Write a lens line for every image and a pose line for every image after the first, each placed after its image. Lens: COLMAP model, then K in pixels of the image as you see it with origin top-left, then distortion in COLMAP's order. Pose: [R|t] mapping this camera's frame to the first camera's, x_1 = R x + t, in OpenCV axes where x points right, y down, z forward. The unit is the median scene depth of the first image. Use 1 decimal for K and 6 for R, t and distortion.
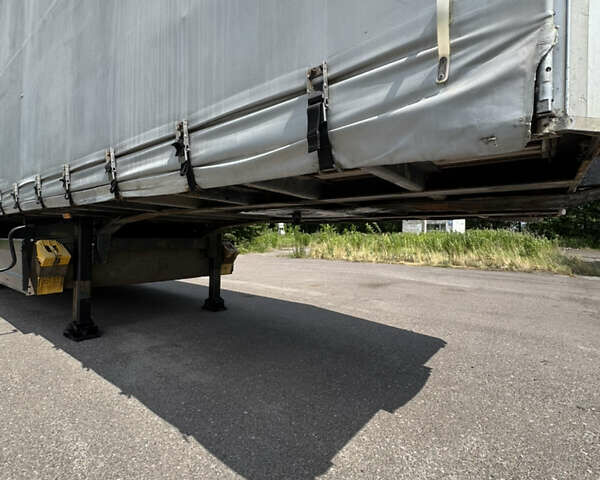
lens RADIAL K [[316.2, 0, 267.3], [0, 316.2, 239.2], [0, 0, 1]] dist [0.000077, 0.000016]
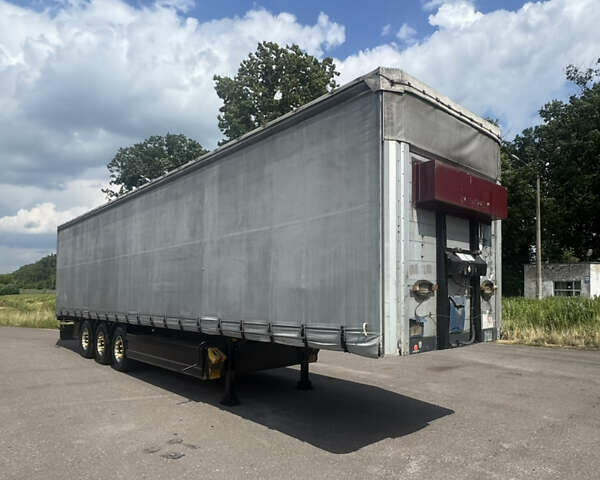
lens RADIAL K [[417.5, 0, 302.5], [0, 417.5, 271.0], [0, 0, 1]] dist [0.021045, 0.000914]
pose [[0.991278, -0.024902, -0.129411, 0.103187], [0.018186, 0.998438, -0.052826, -0.281132], [0.130524, 0.050012, 0.990183, -1.210286]]
